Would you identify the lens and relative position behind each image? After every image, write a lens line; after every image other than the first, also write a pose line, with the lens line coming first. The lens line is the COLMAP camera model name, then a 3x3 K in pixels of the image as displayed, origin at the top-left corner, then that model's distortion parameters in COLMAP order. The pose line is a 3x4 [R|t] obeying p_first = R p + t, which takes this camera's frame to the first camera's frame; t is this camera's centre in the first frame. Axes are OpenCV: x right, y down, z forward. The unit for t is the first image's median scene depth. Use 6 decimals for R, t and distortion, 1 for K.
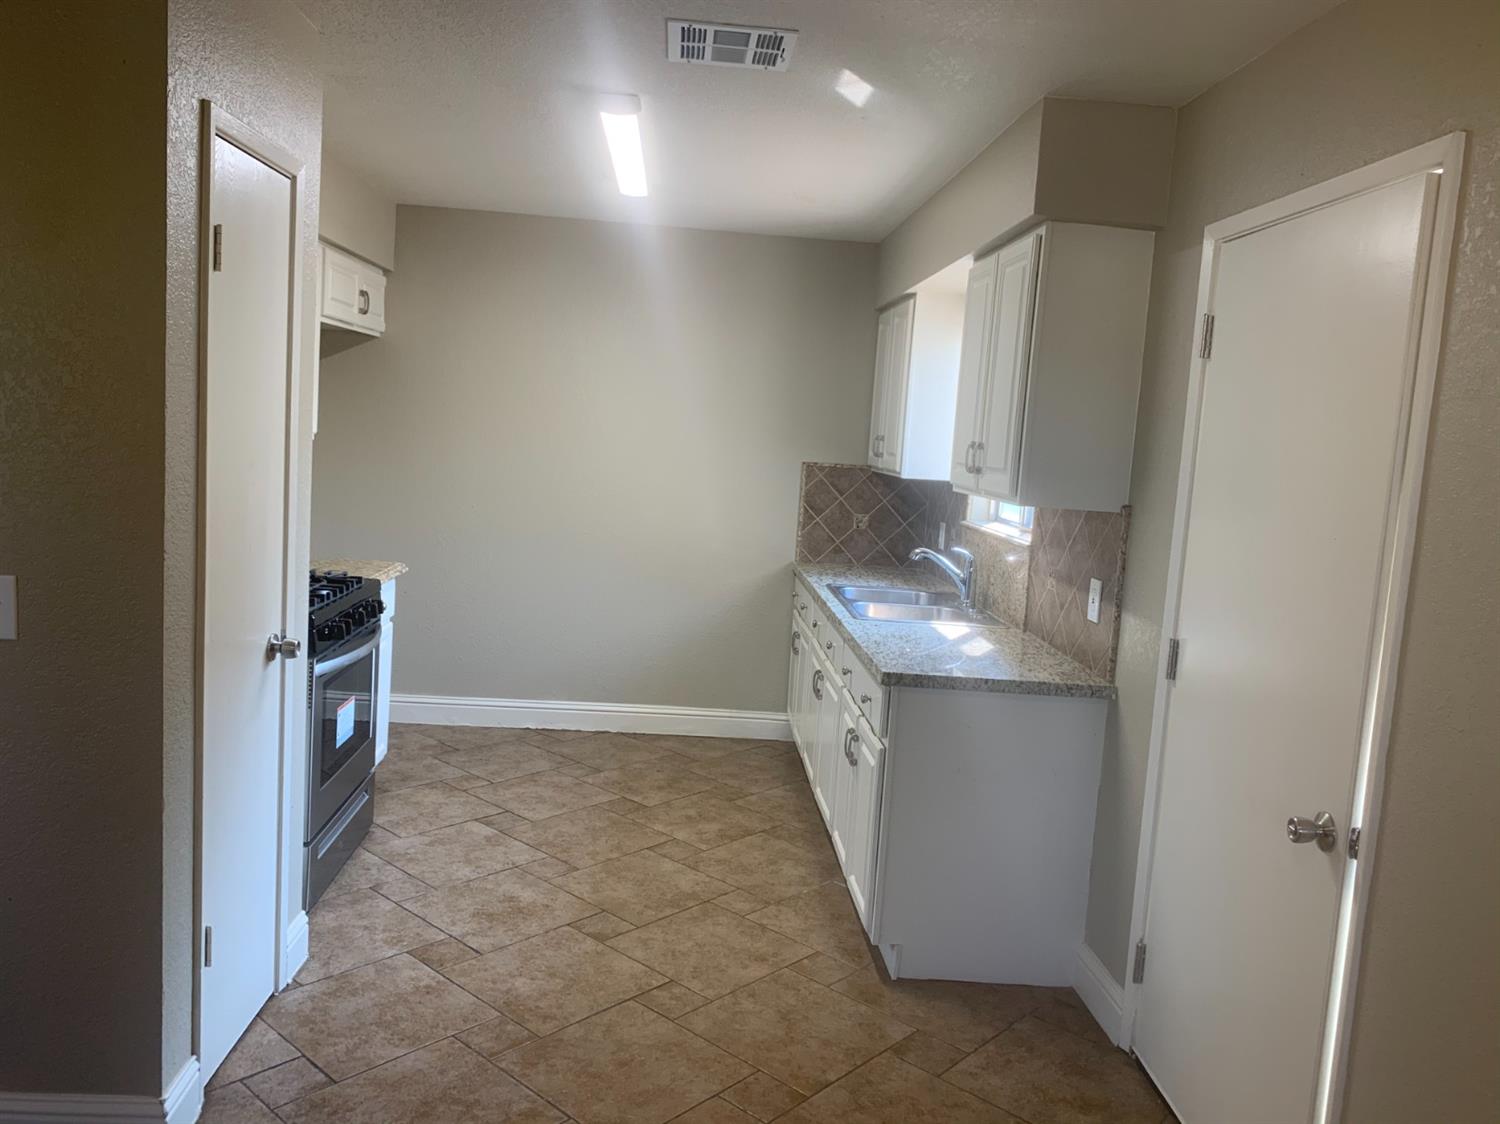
lens RADIAL K [[1154.4, 0, 752.9], [0, 1154.4, 551.0], [0, 0, 1]] dist [0.004148, 0.008084]
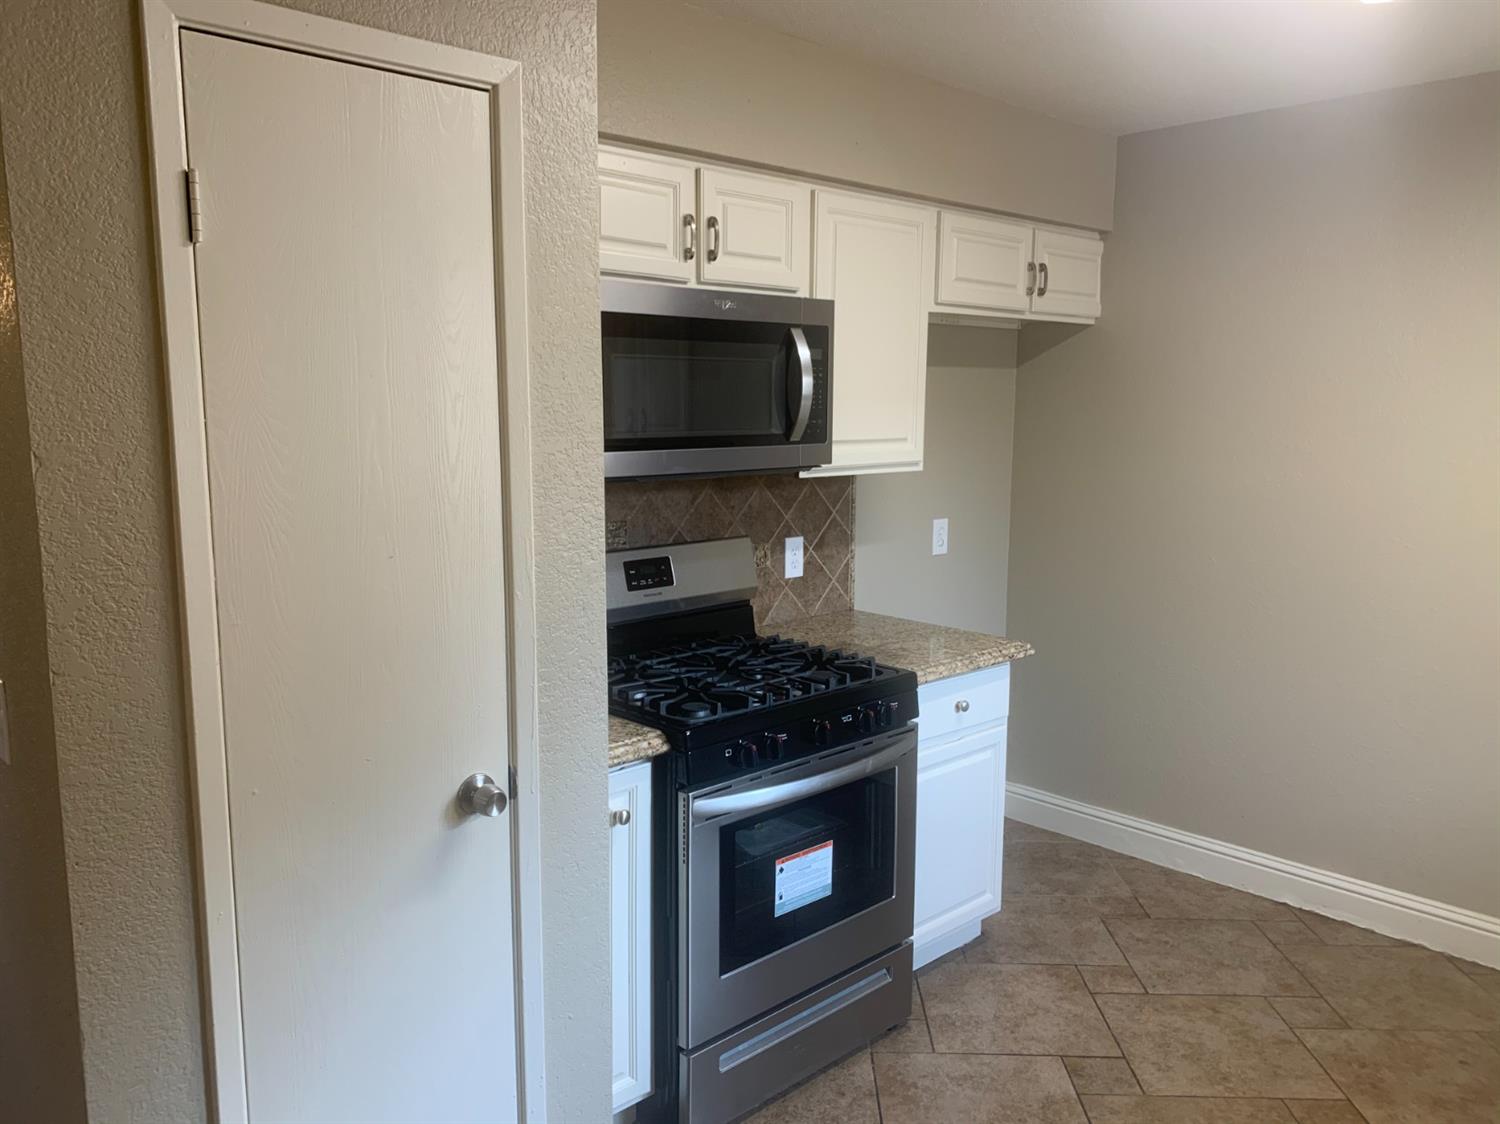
lens RADIAL K [[1154.4, 0, 752.9], [0, 1154.4, 551.0], [0, 0, 1]] dist [0.004148, 0.008084]
pose [[0.638777, 0.039876, -0.768358, 0.119915], [-0.047504, 0.998795, 0.012343, -0.043647], [0.767924, 0.028616, 0.639902, 0.400667]]
